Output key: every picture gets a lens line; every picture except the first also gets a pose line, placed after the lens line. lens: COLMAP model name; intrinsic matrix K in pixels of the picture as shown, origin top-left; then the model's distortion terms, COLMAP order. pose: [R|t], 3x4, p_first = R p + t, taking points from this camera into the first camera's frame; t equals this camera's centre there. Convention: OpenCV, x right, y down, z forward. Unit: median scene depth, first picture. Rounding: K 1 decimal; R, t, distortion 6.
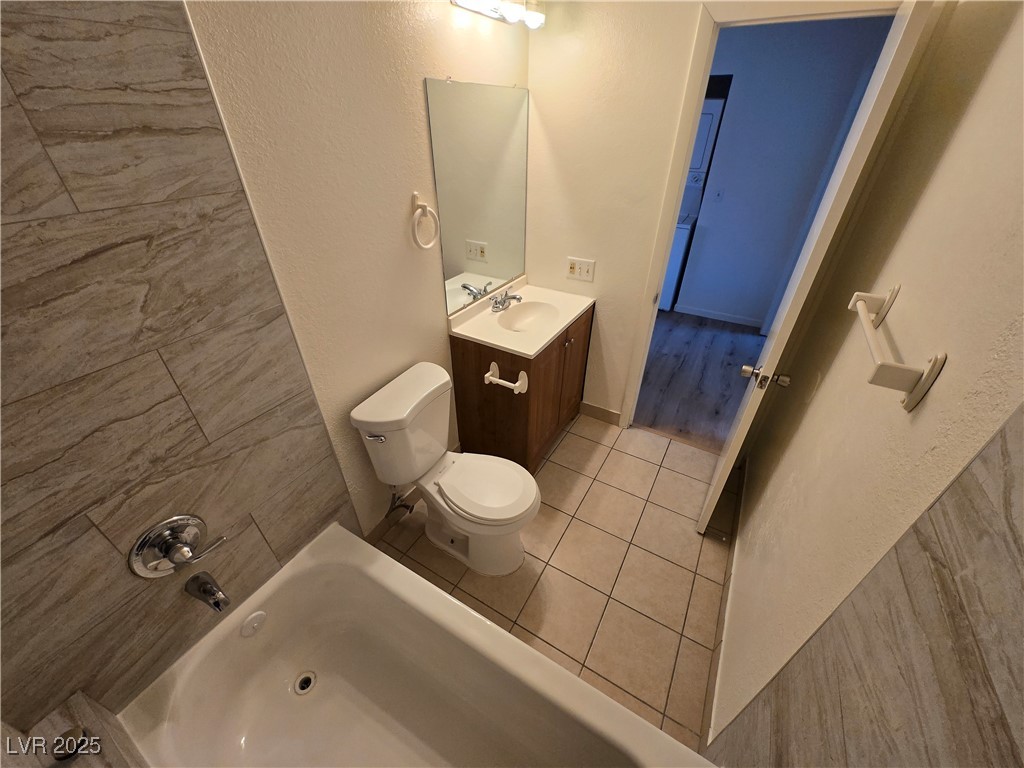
lens RADIAL K [[396.6, 0, 512.0], [0, 396.6, 384.0], [0, 0, 1]] dist [0.002464, -0.004449]
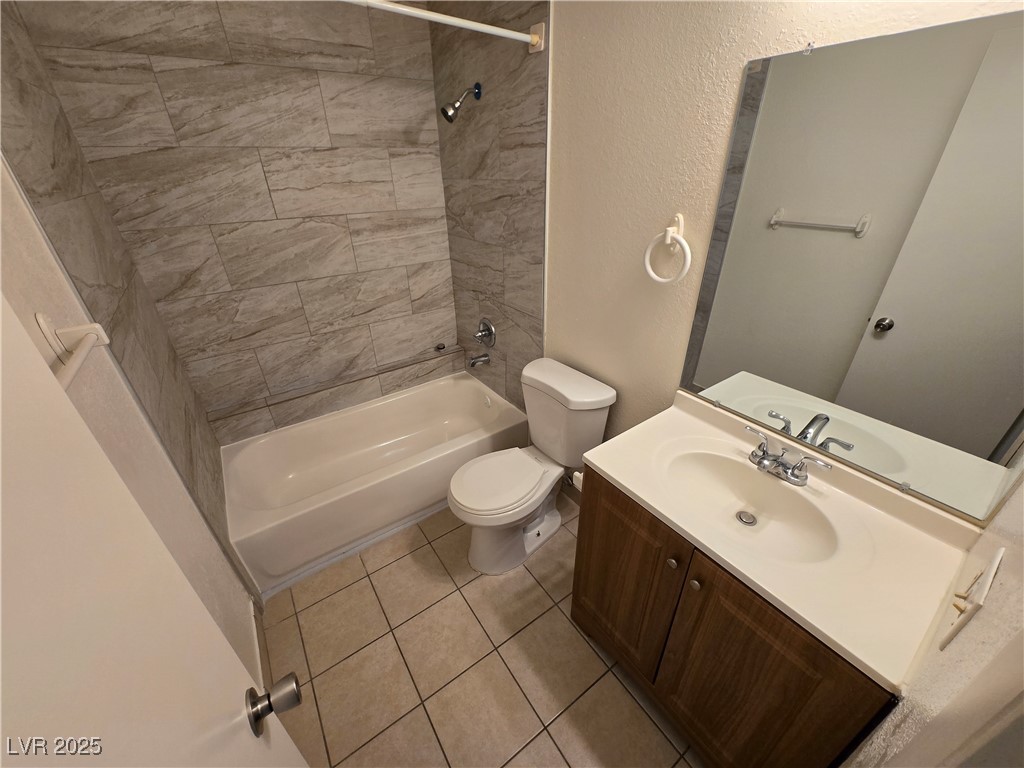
lens RADIAL K [[396.6, 0, 512.0], [0, 396.6, 384.0], [0, 0, 1]] dist [0.002464, -0.004449]
pose [[-0.417922, 0.442388, -0.793494, 1.077543], [-0.490888, 0.624980, 0.606983, -0.921737], [0.764441, 0.643189, -0.044030, 1.559050]]
